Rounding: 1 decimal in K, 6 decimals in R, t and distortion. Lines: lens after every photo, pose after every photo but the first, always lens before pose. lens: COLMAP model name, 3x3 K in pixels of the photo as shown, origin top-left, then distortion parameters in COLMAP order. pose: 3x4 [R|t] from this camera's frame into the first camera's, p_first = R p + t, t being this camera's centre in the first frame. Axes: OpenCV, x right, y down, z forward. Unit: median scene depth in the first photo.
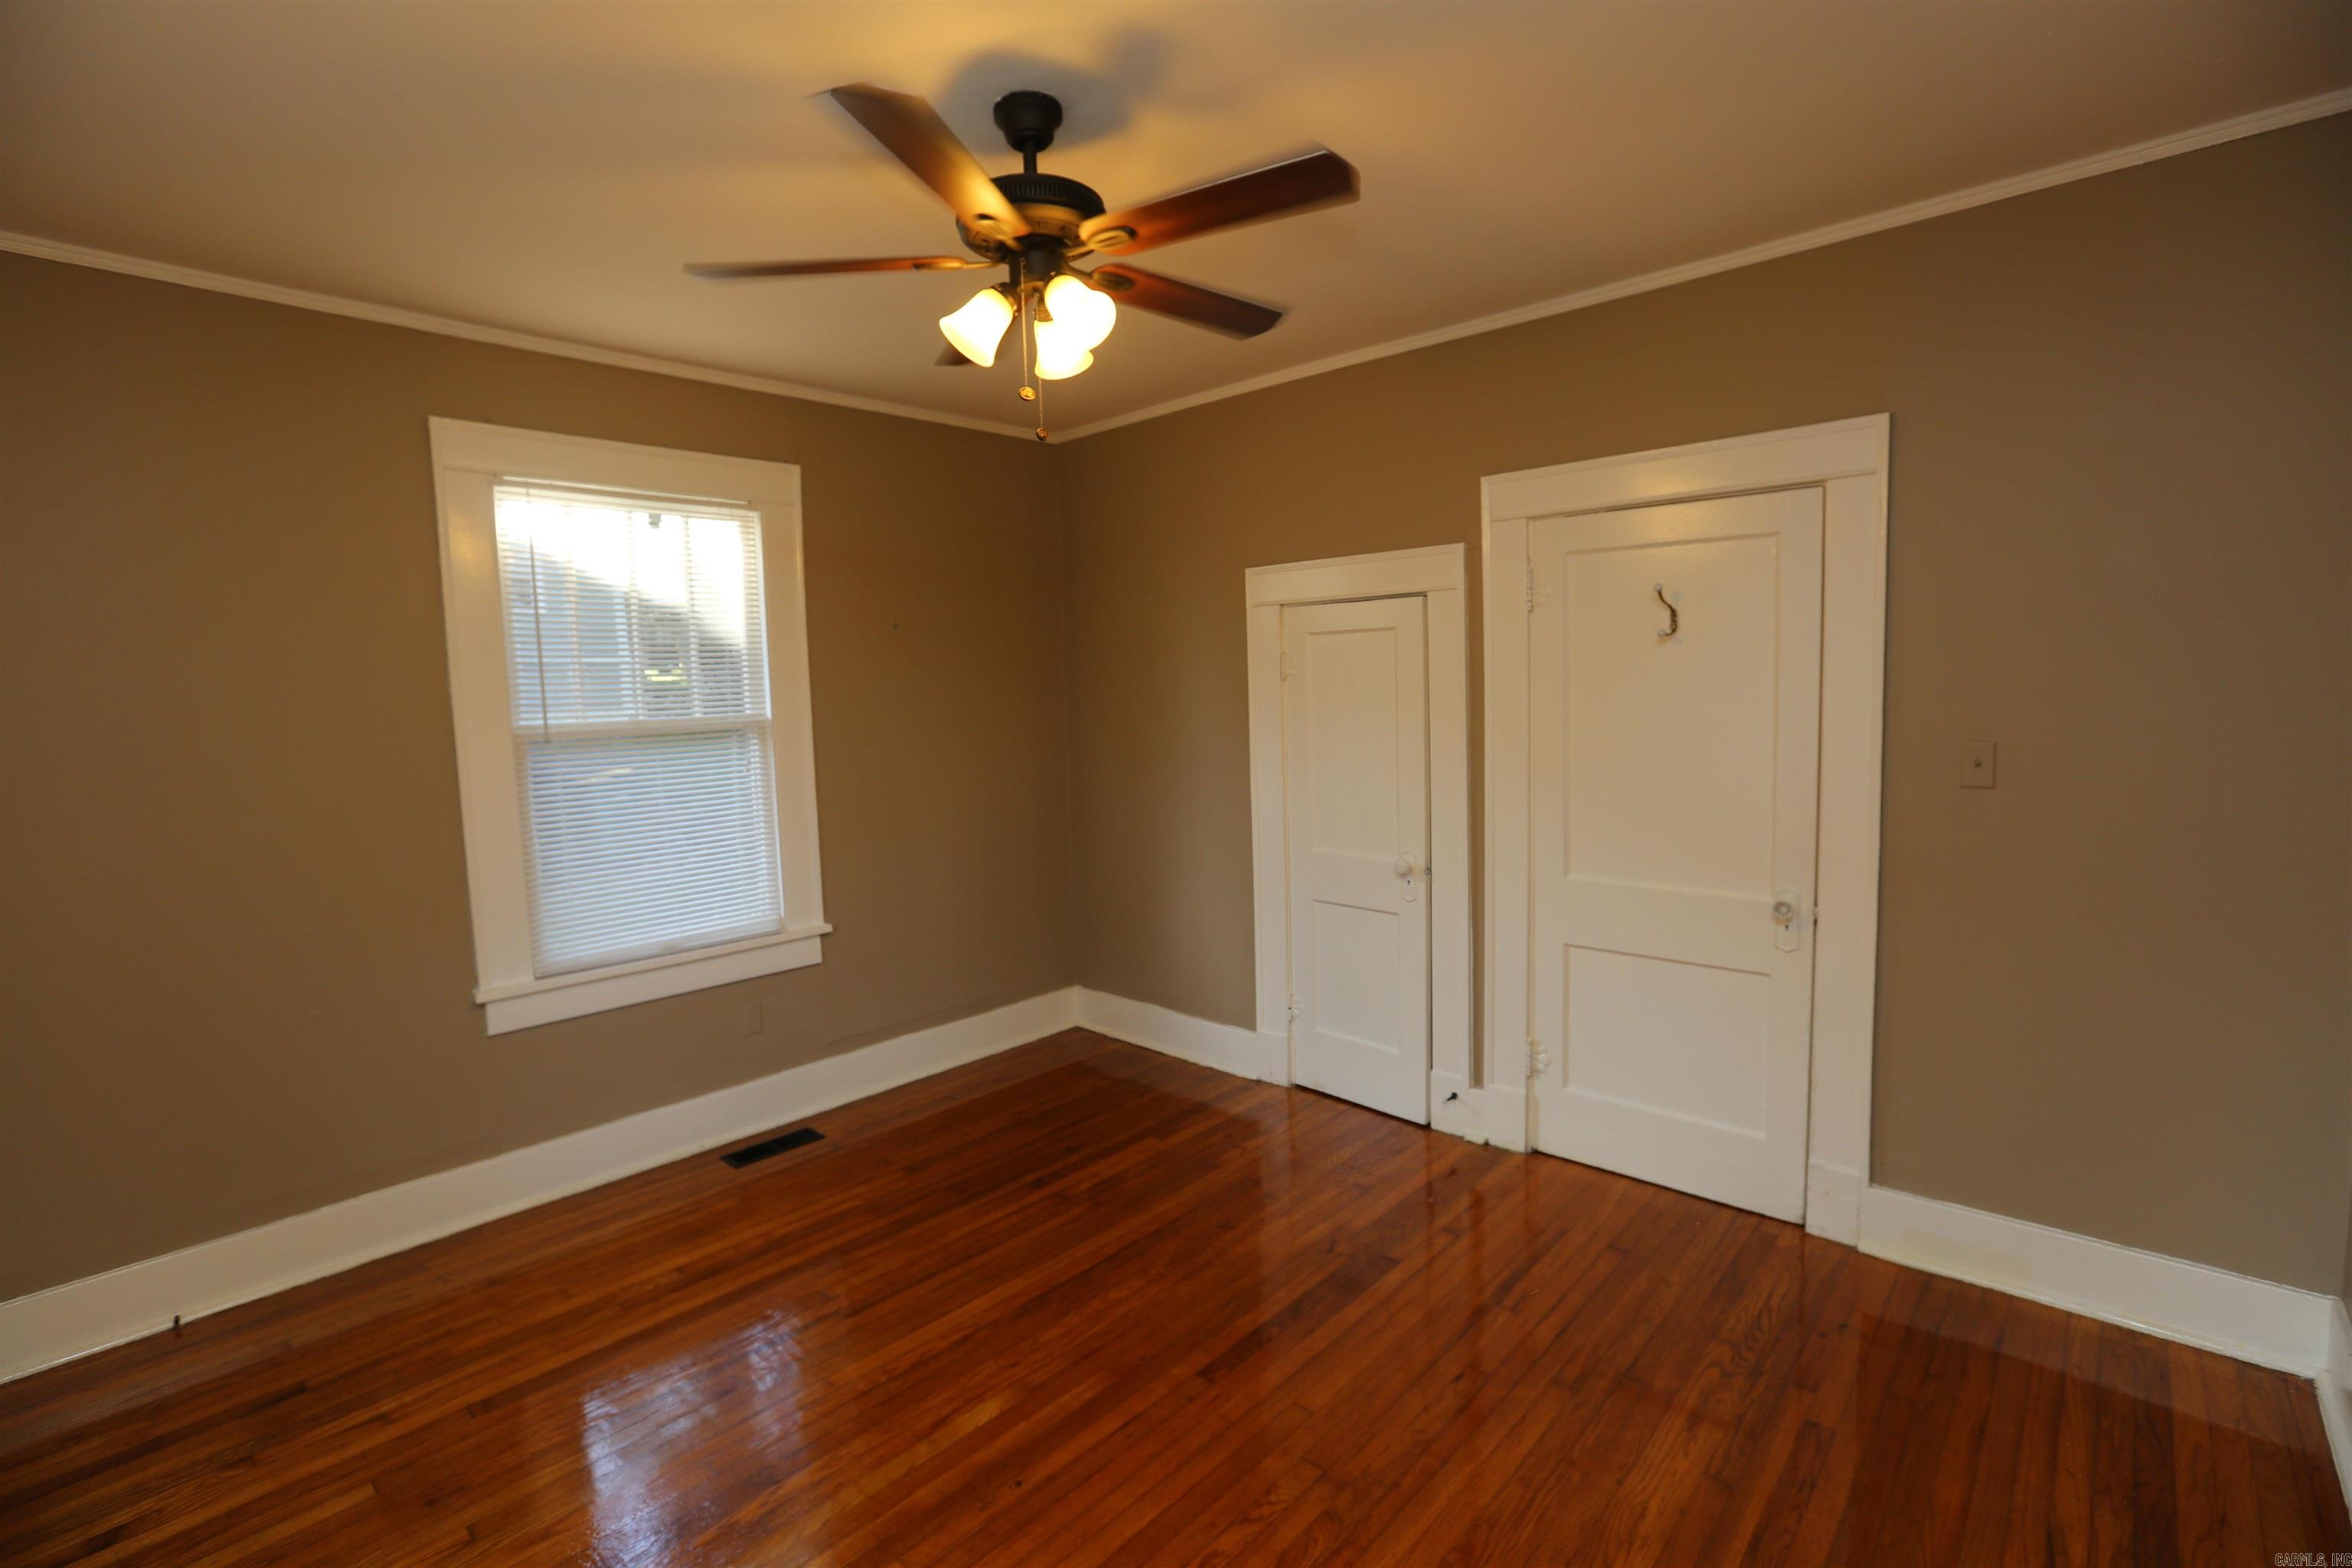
lens RADIAL K [[1064.6, 0, 1172.0], [0, 1064.6, 774.9], [0, 0, 1]] dist [-0.048964, 0.014434]
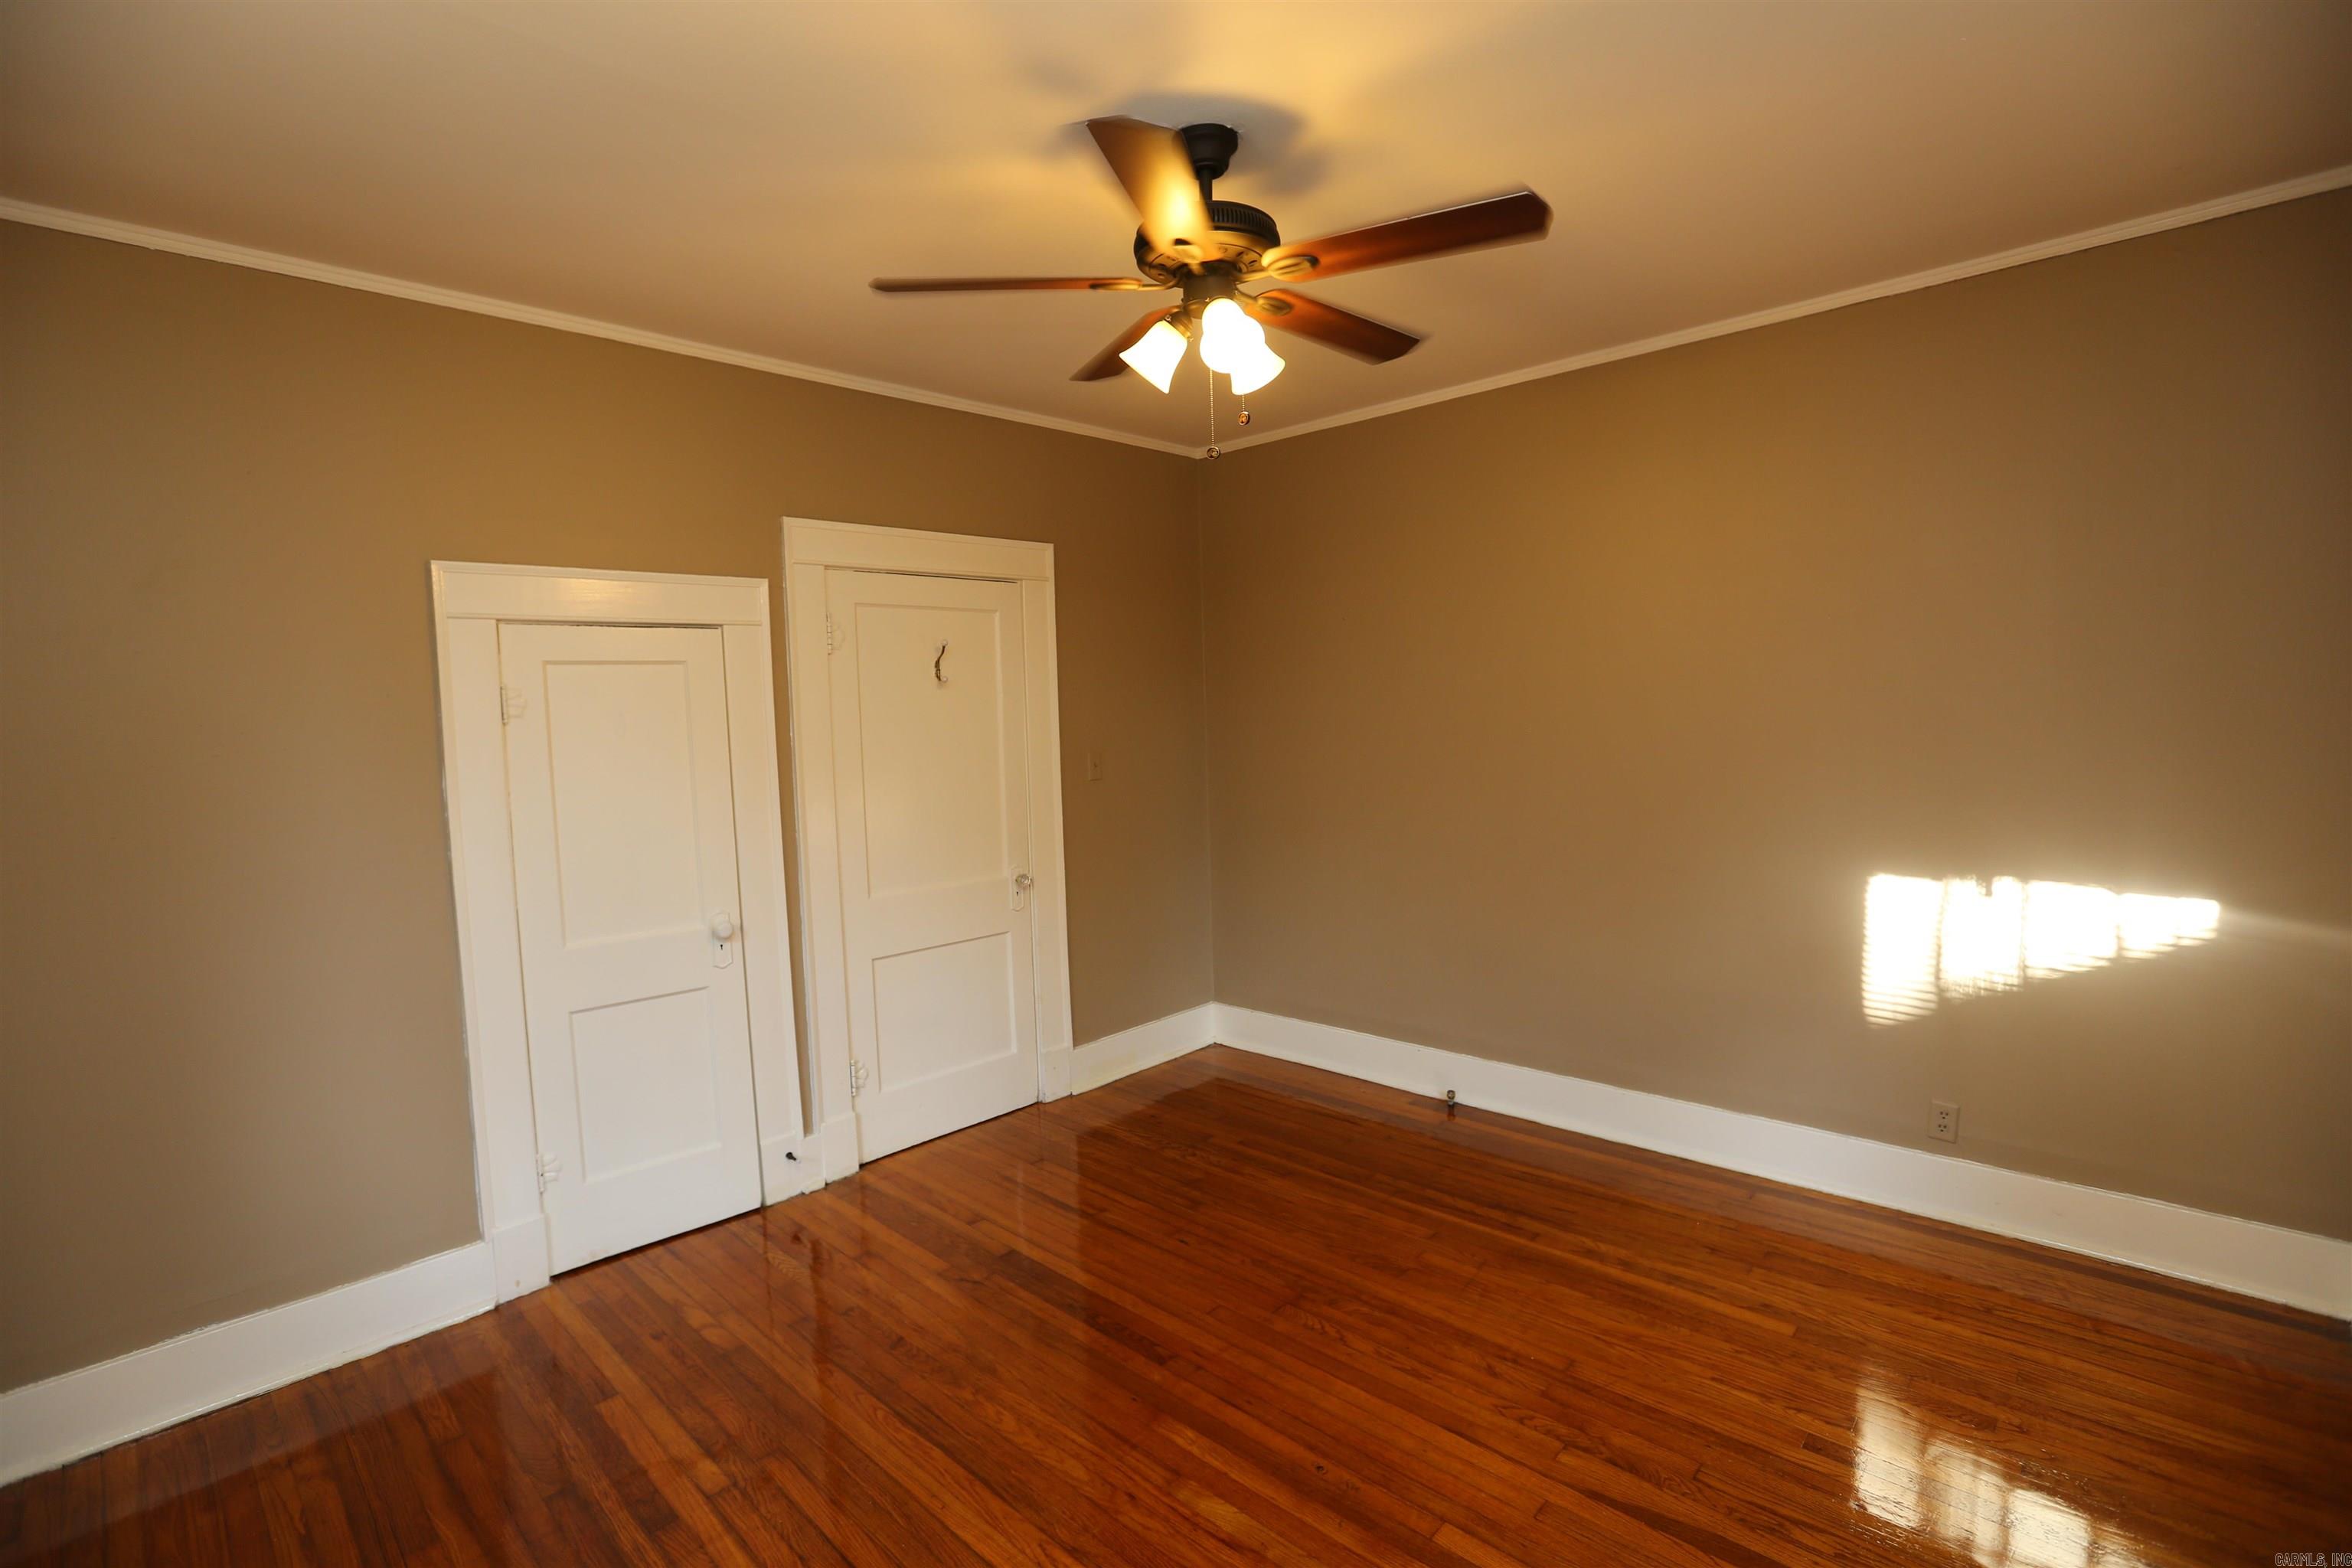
lens RADIAL K [[1063.3, 0, 1173.0], [0, 1063.3, 774.2], [0, 0, 1]] dist [-0.052502, 0.016605]
pose [[0.017918, -0.036106, 0.999187, -0.785300], [0.116738, 0.992588, 0.033775, -0.034594], [-0.993001, 0.116038, 0.022001, 0.711334]]
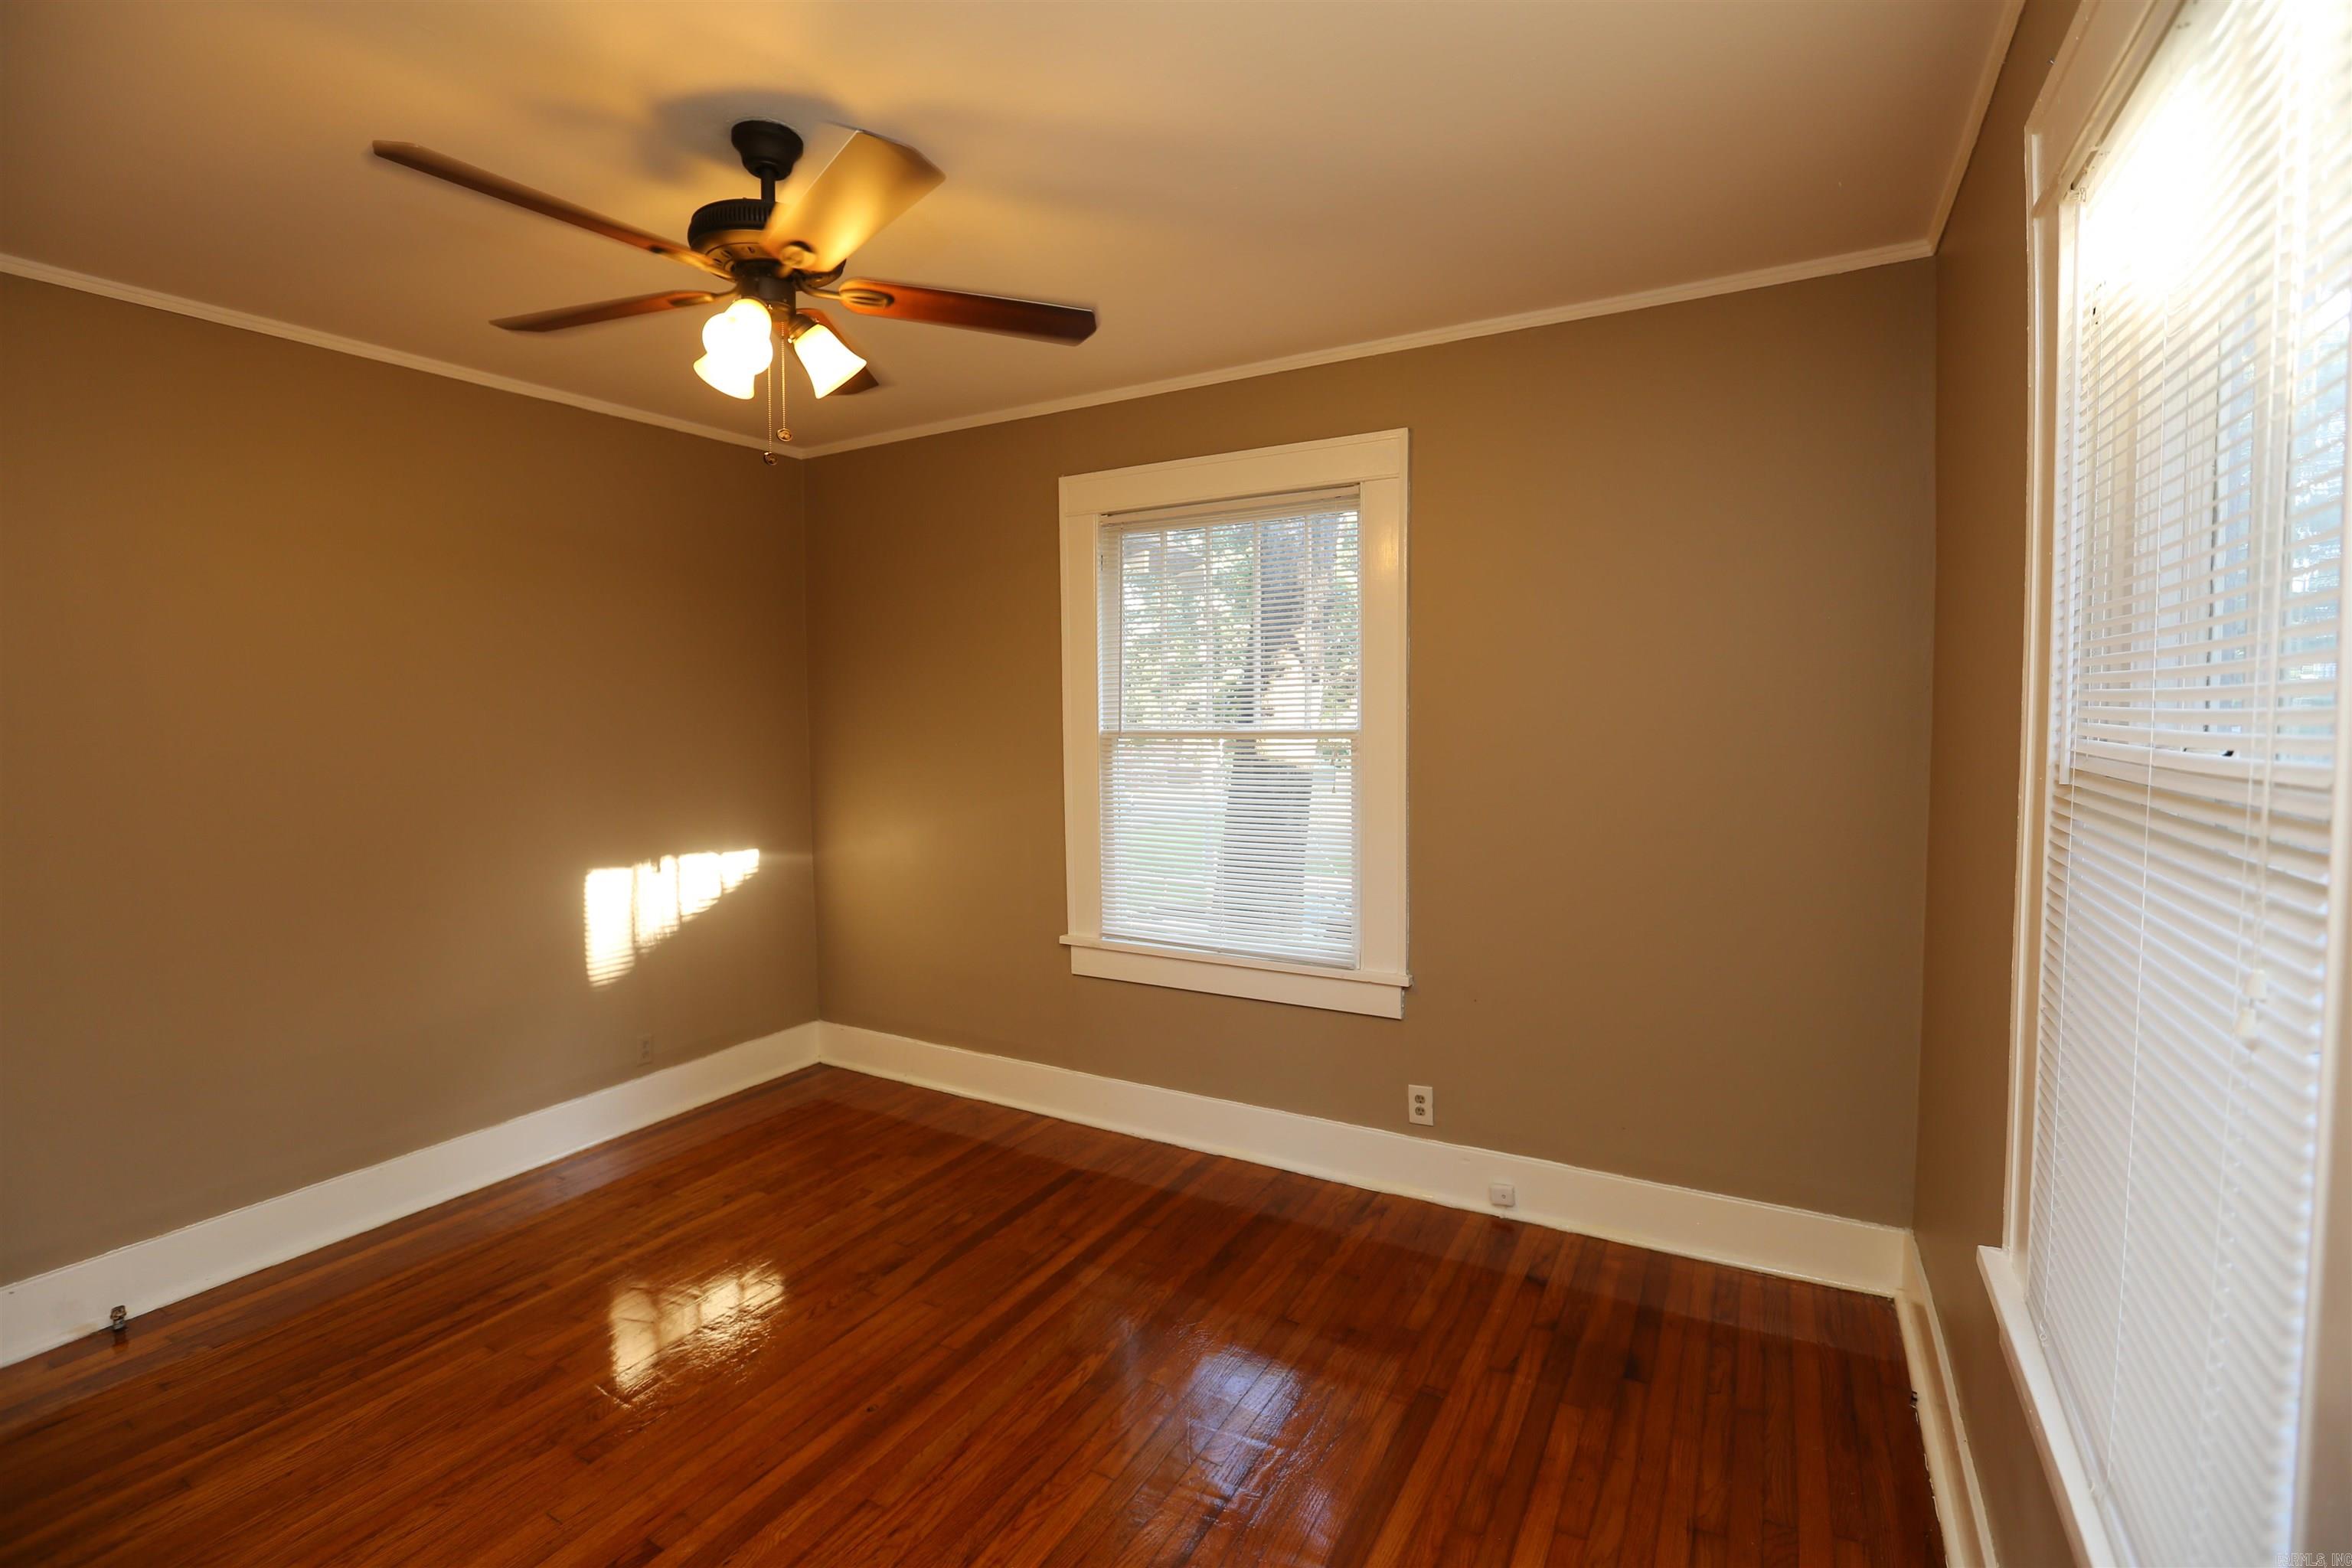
lens RADIAL K [[1064.6, 0, 1172.0], [0, 1064.6, 774.9], [0, 0, 1]] dist [-0.048964, 0.014434]
pose [[-0.974402, 0.054608, -0.218081, -0.175779], [0.021325, 0.988128, 0.152149, -0.114042], [0.223800, 0.143603, -0.963998, 1.411739]]
